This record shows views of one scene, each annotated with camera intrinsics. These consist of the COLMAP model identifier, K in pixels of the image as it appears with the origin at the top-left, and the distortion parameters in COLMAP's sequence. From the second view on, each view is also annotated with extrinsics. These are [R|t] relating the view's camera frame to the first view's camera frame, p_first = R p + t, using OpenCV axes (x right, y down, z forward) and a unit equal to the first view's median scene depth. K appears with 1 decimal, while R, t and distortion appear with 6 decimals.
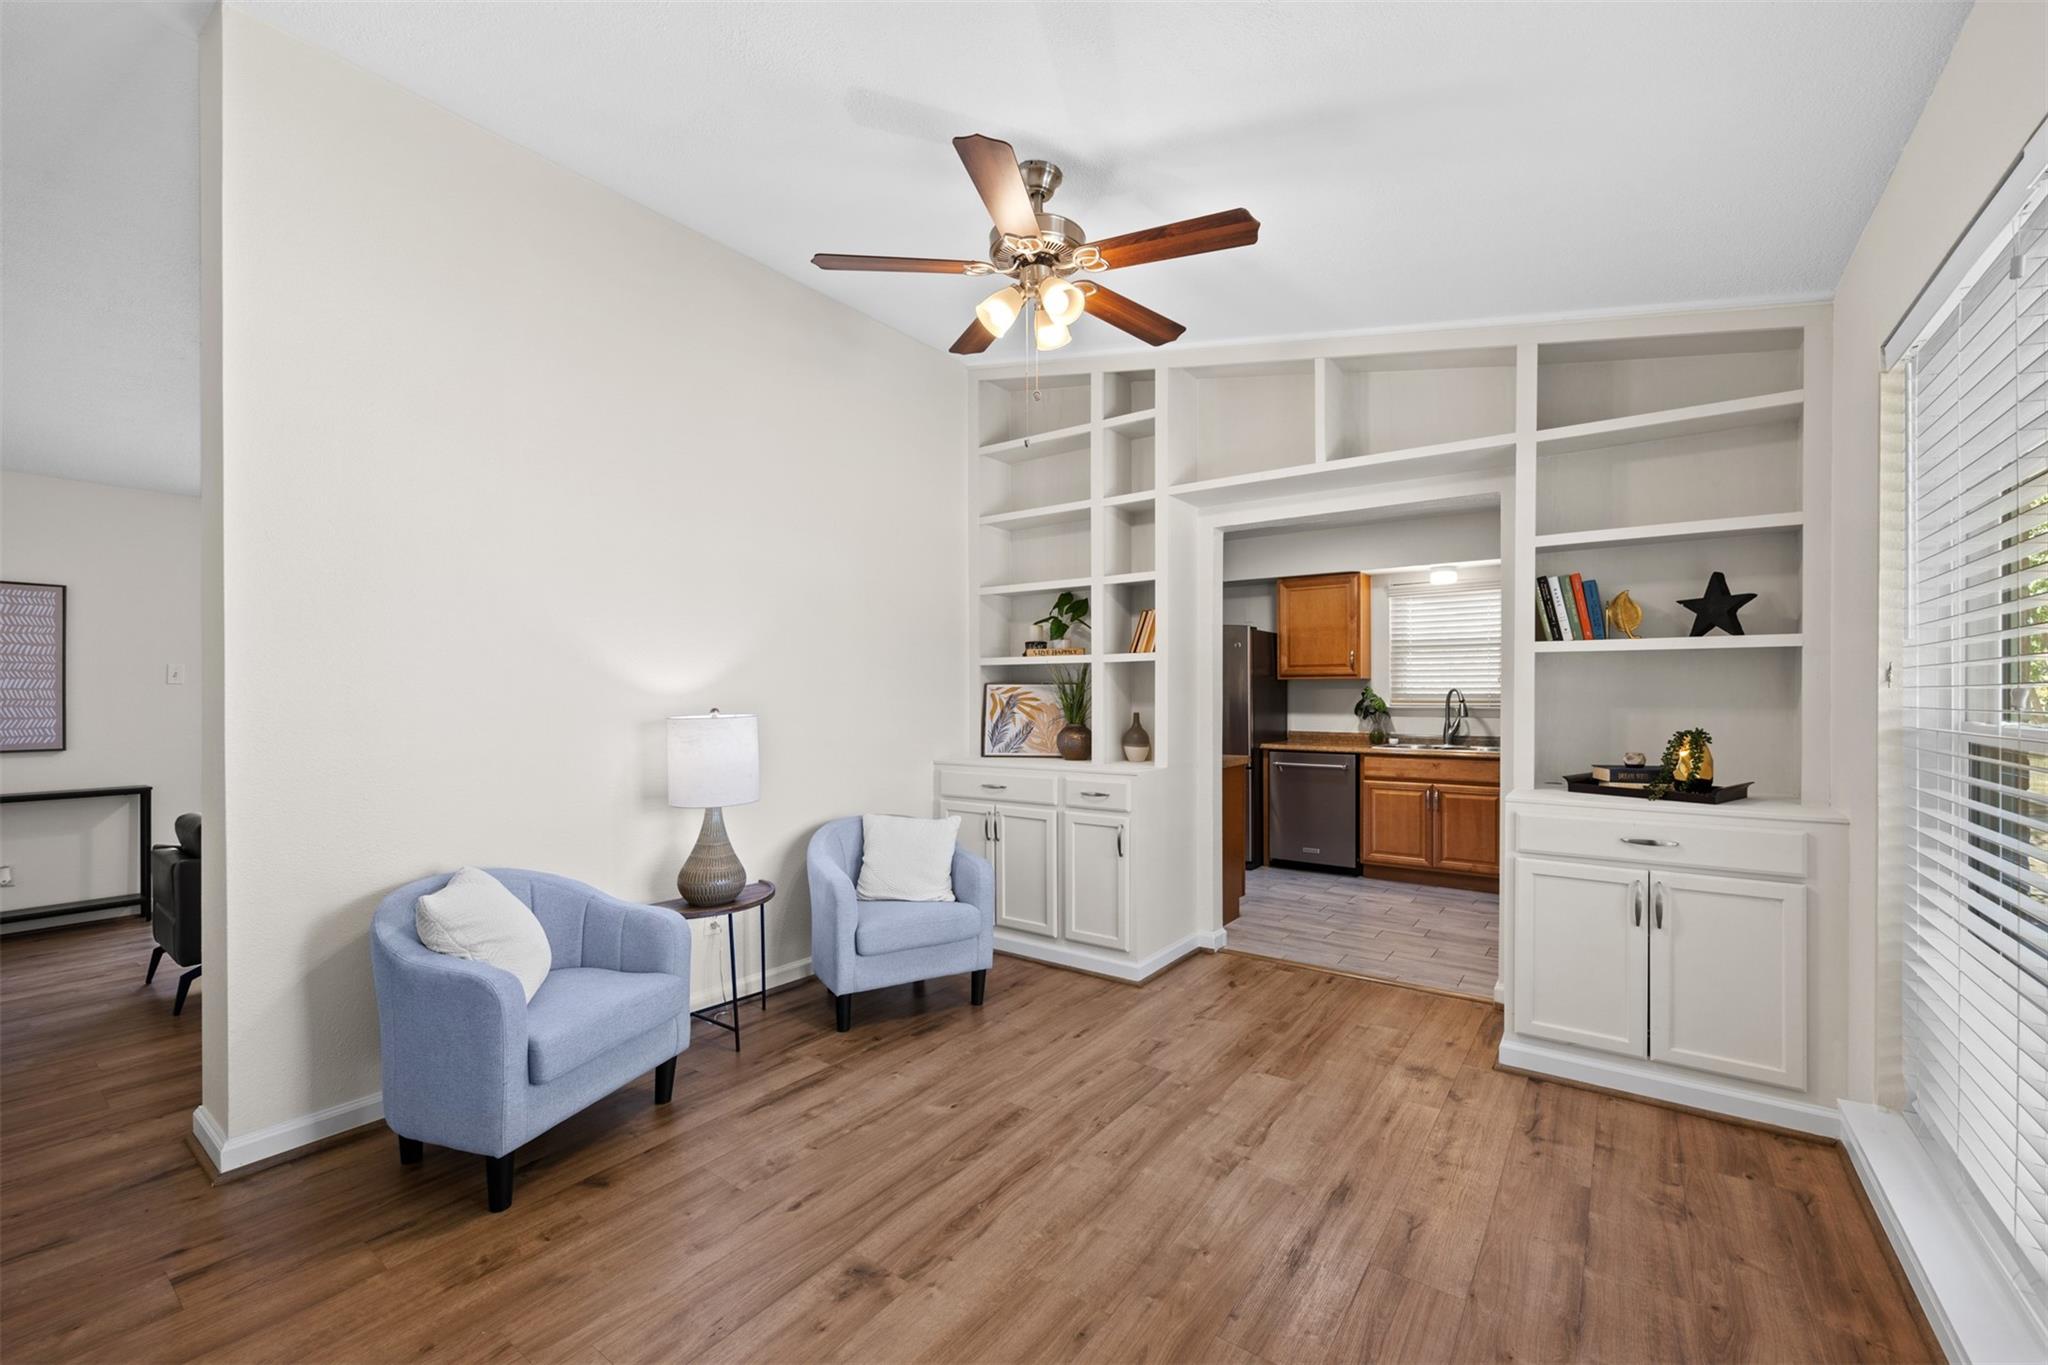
lens RADIAL K [[822.2, 0, 1027.5], [0, 822.2, 681.9], [0, 0, 1]] dist [-0.001692, -0.000801]
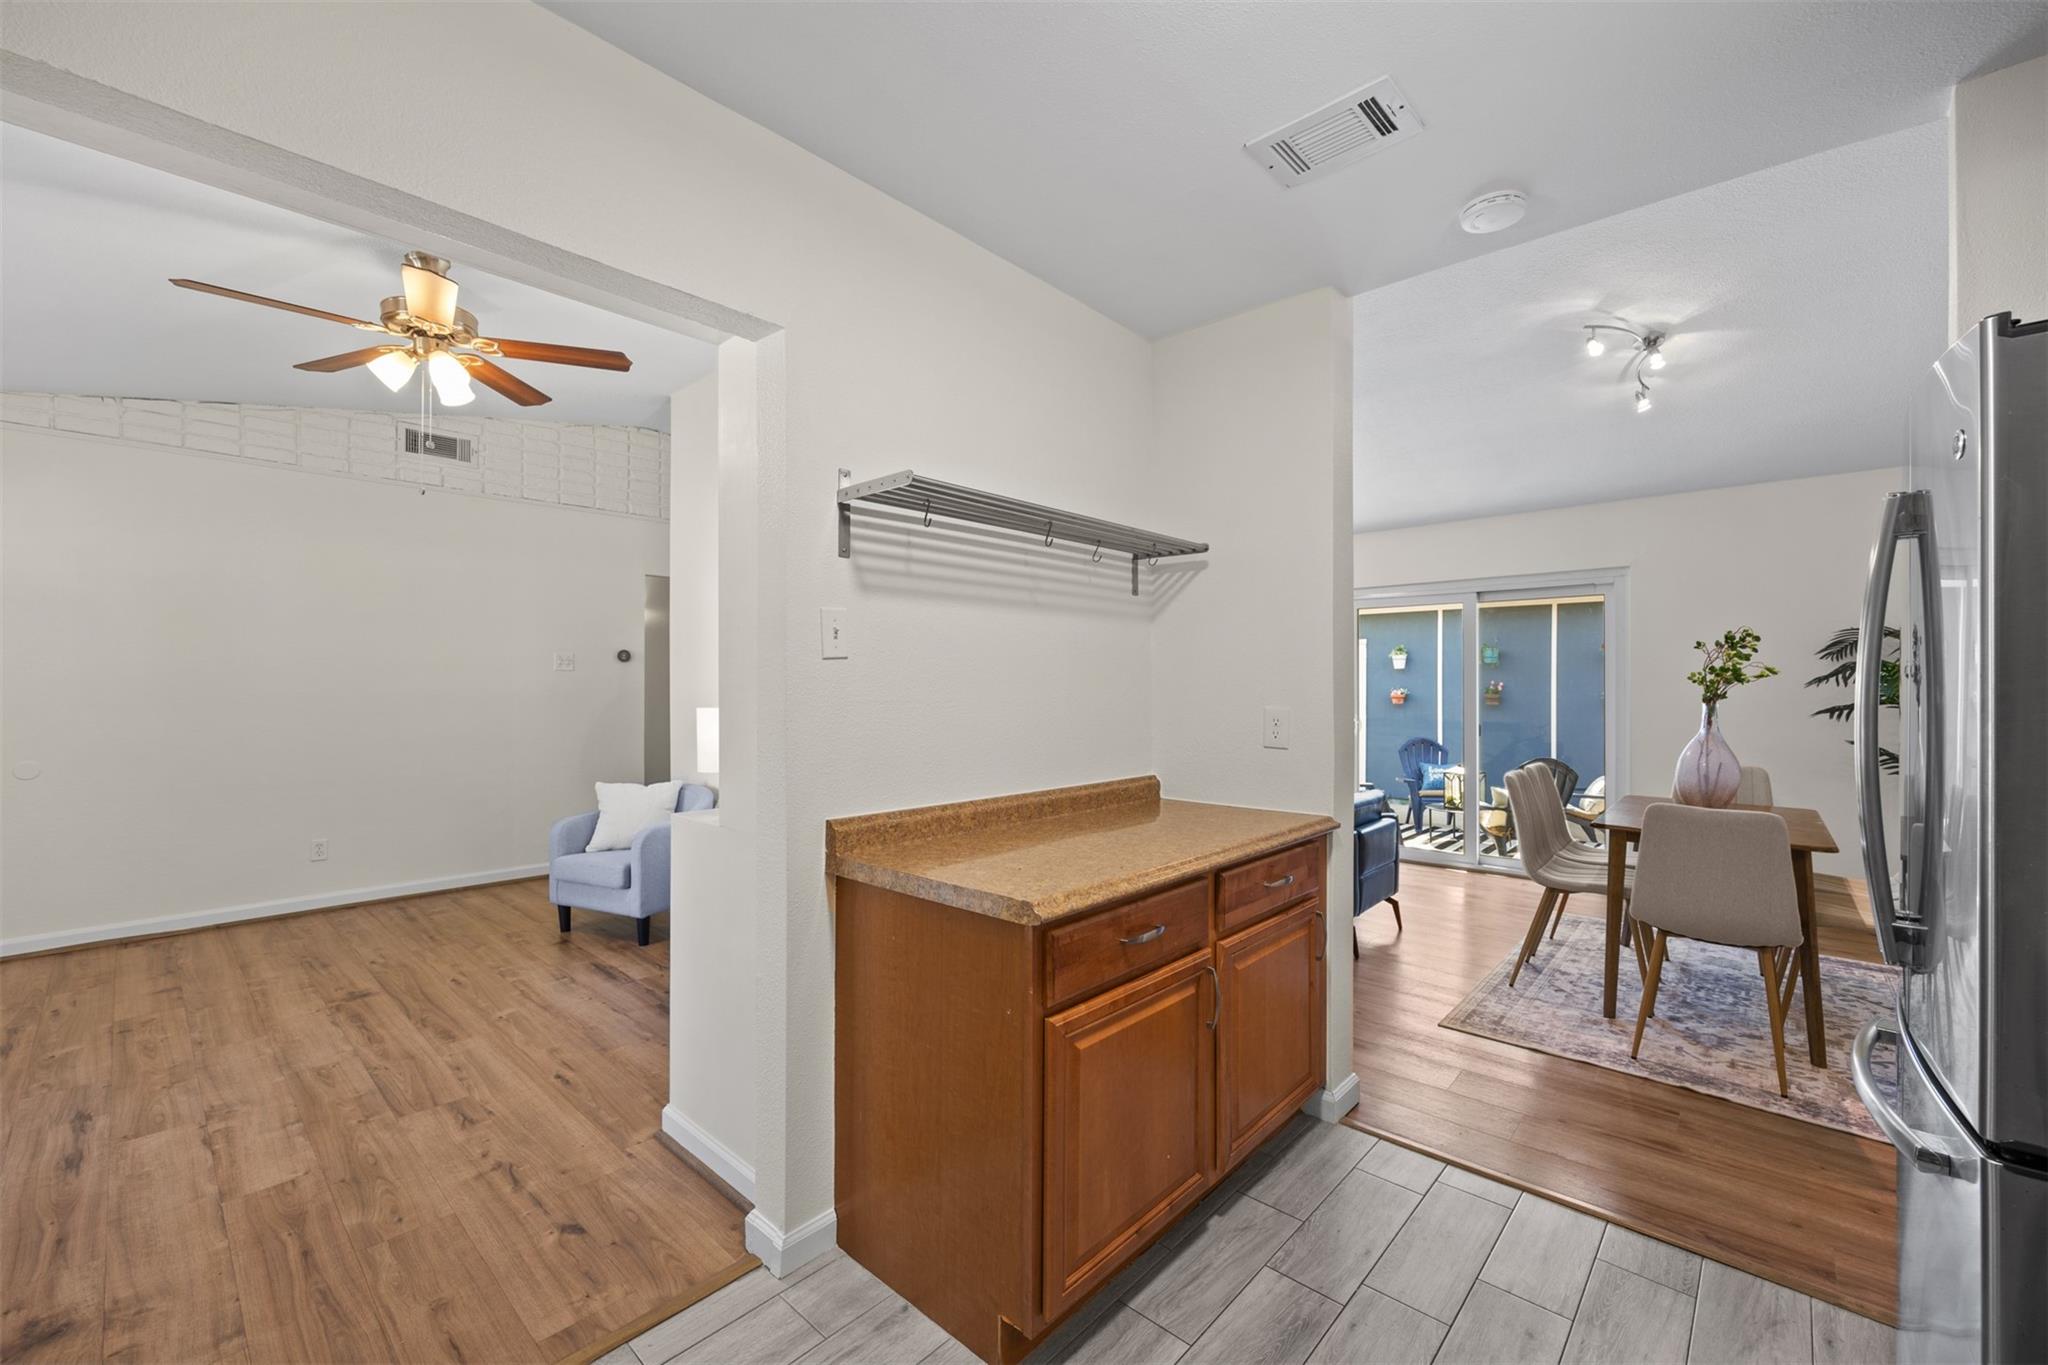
lens RADIAL K [[822.2, 0, 1027.5], [0, 822.2, 681.9], [0, 0, 1]] dist [-0.001692, -0.000801]
pose [[-0.103150, -0.001522, -0.994665, 1.211213], [0.015104, 0.999881, -0.003096, 0.019198], [0.994551, -0.015343, -0.103115, 2.173244]]
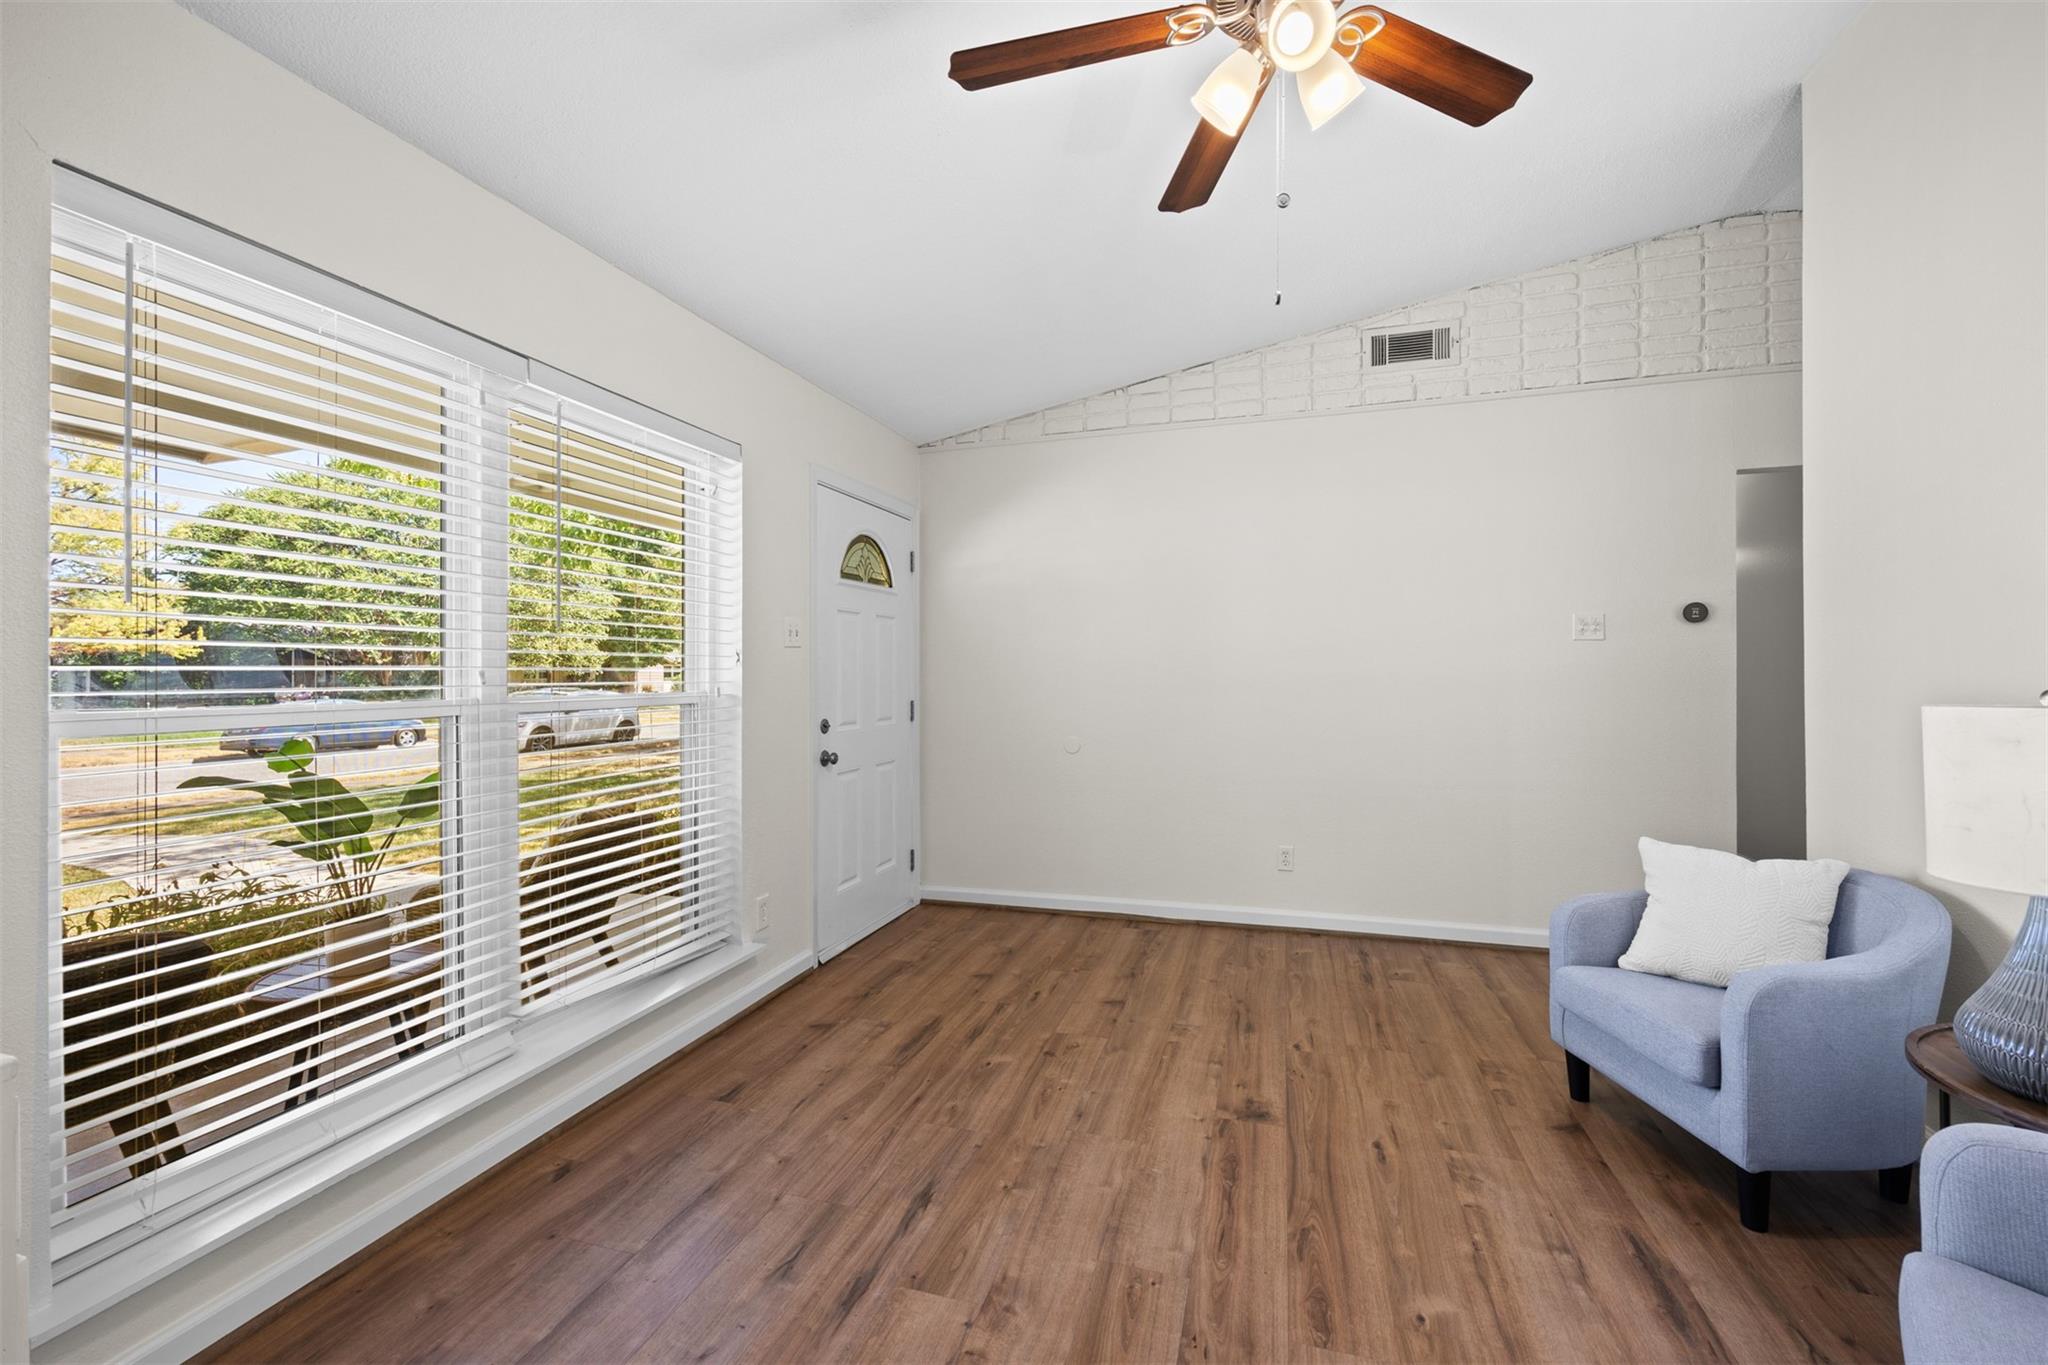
lens RADIAL K [[822.2, 0, 1027.5], [0, 822.2, 681.9], [0, 0, 1]] dist [-0.001692, -0.000801]
pose [[-0.944710, 0.011642, -0.327700, 0.440523], [0.014745, 0.999867, -0.006986, 0.033187], [0.327575, -0.011432, -0.944756, 1.676305]]
